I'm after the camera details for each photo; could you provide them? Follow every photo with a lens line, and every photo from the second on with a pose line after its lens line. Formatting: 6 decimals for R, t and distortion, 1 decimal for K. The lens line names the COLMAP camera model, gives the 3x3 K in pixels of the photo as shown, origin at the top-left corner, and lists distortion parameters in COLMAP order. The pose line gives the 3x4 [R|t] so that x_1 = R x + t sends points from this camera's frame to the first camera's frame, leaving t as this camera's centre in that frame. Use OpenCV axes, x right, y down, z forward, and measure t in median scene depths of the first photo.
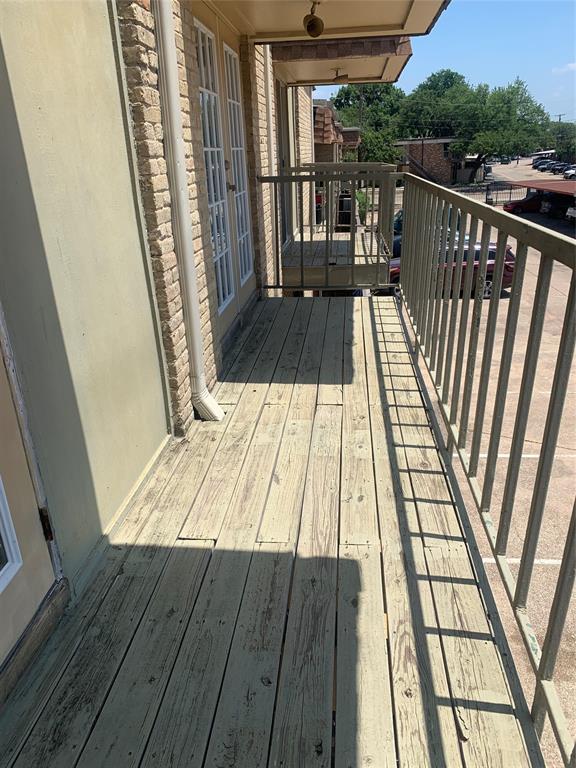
lens RADIAL K [[604.0, 0, 277.6], [0, 604.0, 381.6], [0, 0, 1]] dist [0.014858, -0.037774]
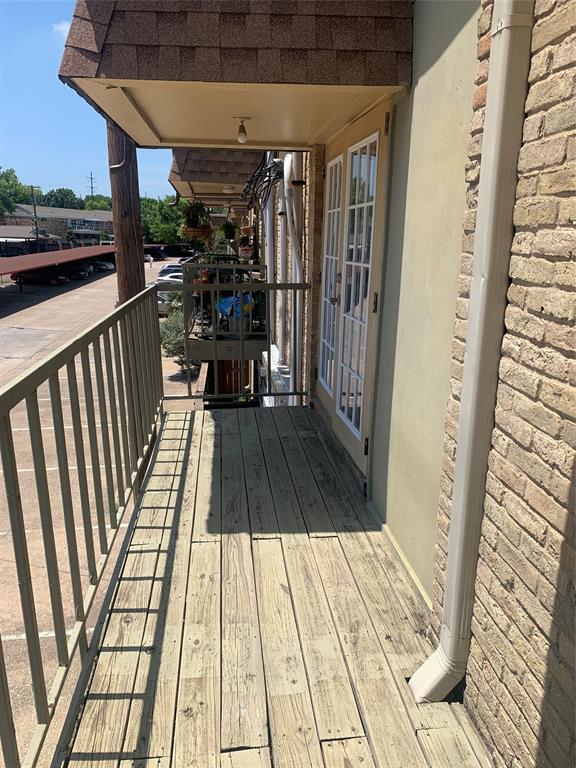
lens RADIAL K [[604.0, 0, 277.6], [0, 604.0, 381.6], [0, 0, 1]] dist [0.014858, -0.037774]
pose [[-0.979277, 0.069128, -0.190364, 0.198712], [-0.048672, 0.832069, 0.552532, -0.759686], [0.196592, 0.550347, -0.811461, 1.819585]]
